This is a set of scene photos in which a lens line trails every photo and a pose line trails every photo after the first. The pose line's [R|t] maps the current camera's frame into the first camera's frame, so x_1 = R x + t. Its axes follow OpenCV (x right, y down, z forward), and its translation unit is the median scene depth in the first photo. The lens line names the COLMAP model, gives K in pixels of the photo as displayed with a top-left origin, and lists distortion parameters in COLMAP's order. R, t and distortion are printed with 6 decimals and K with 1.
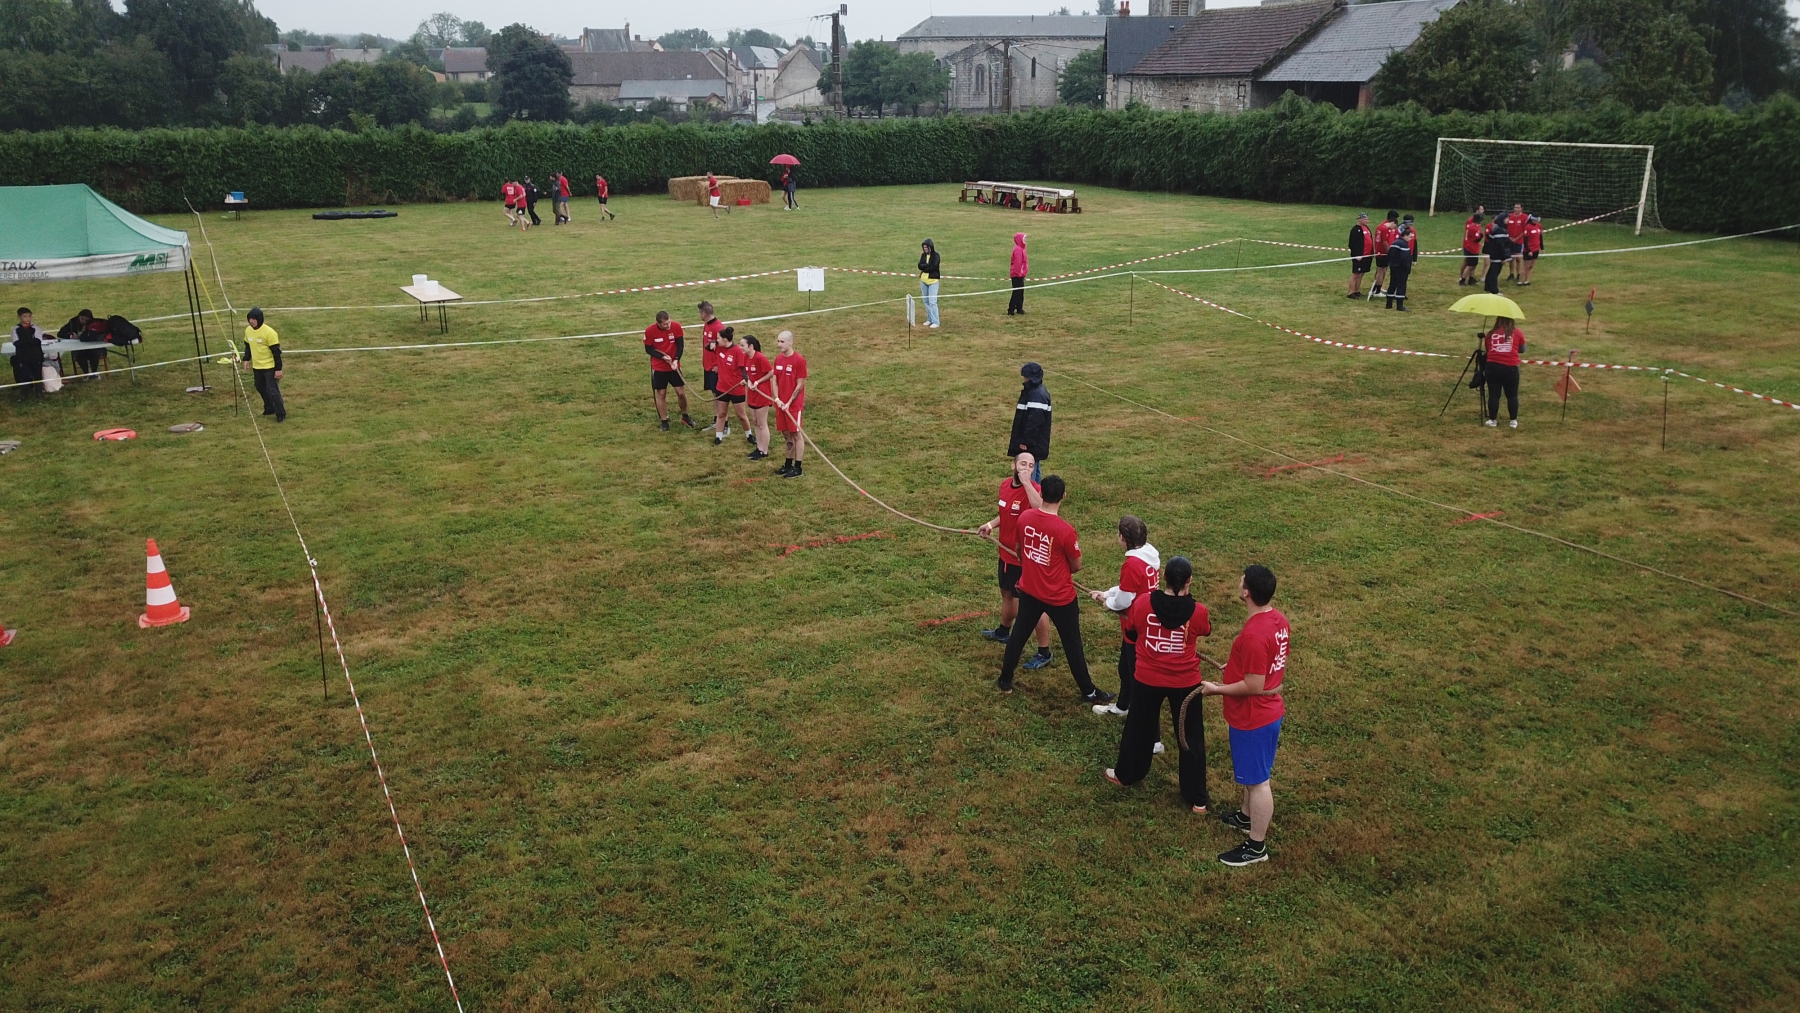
lens RADIAL K [[1373.0, 0, 891.9], [0, 1373.0, 517.4], [0, 0, 1]] dist [0.009302, -0.003987]
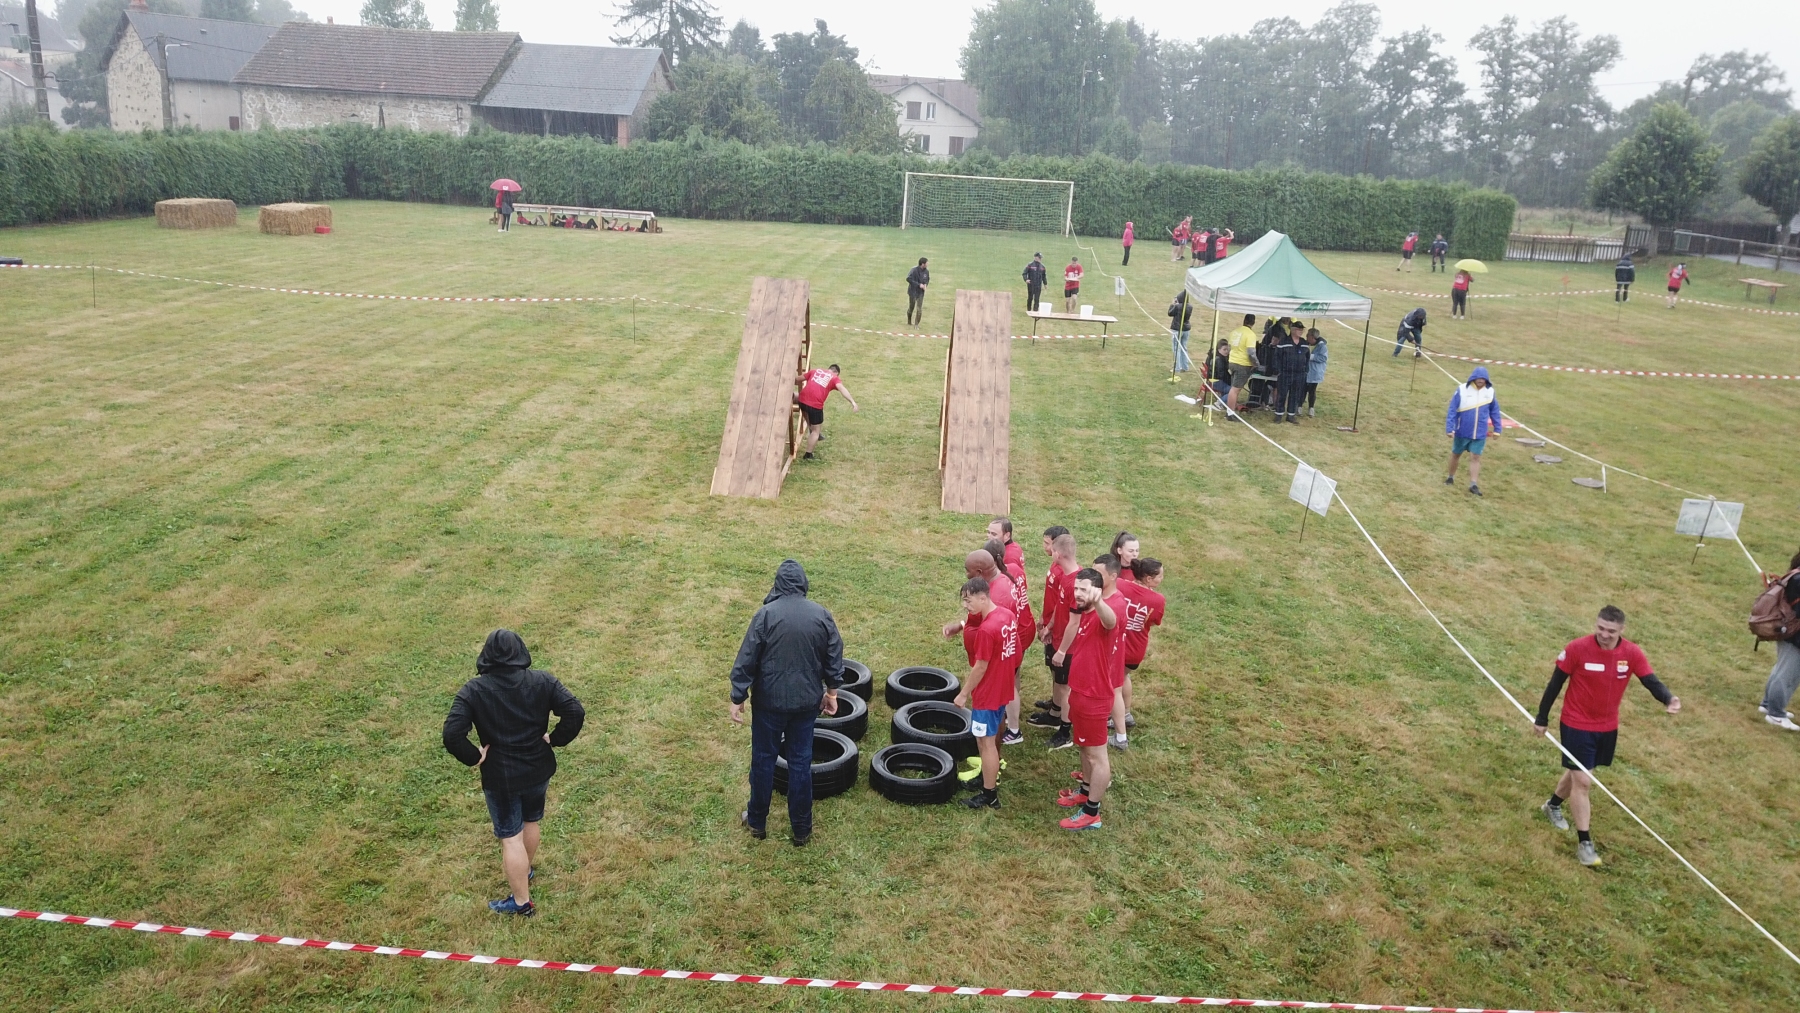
lens RADIAL K [[1373.0, 0, 882.2], [0, 1373.0, 501.6], [0, 0, 1]] dist [0.009302, -0.003987]
pose [[0.512302, -0.187538, 0.838079, -1.627475], [0.199847, 0.975109, 0.096038, -0.176595], [-0.835229, 0.118287, 0.537029, 0.618826]]
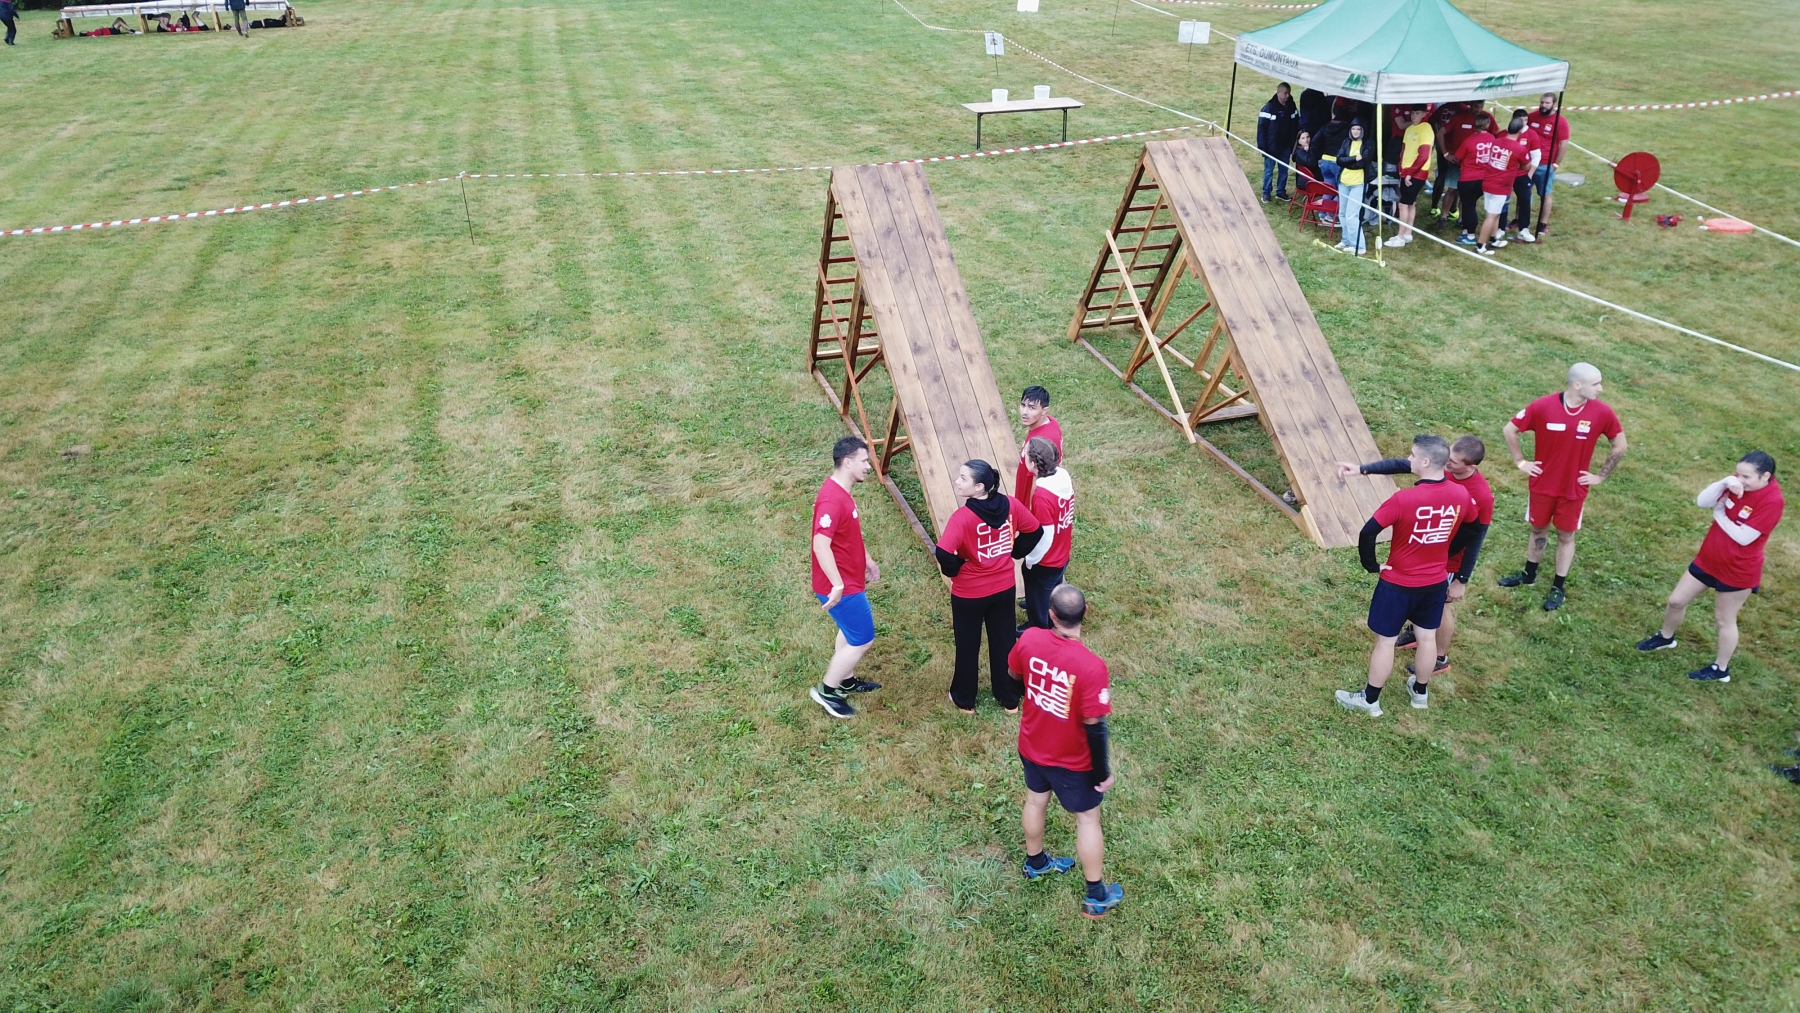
lens RADIAL K [[1373.0, 0, 890.8], [0, 1373.0, 507.1], [0, 0, 1]] dist [0.009302, -0.003987]
pose [[0.229402, -0.426274, 0.875023, -1.412735], [0.309903, 0.884201, 0.349498, -0.312587], [-0.922678, 0.190997, 0.334941, 0.973079]]
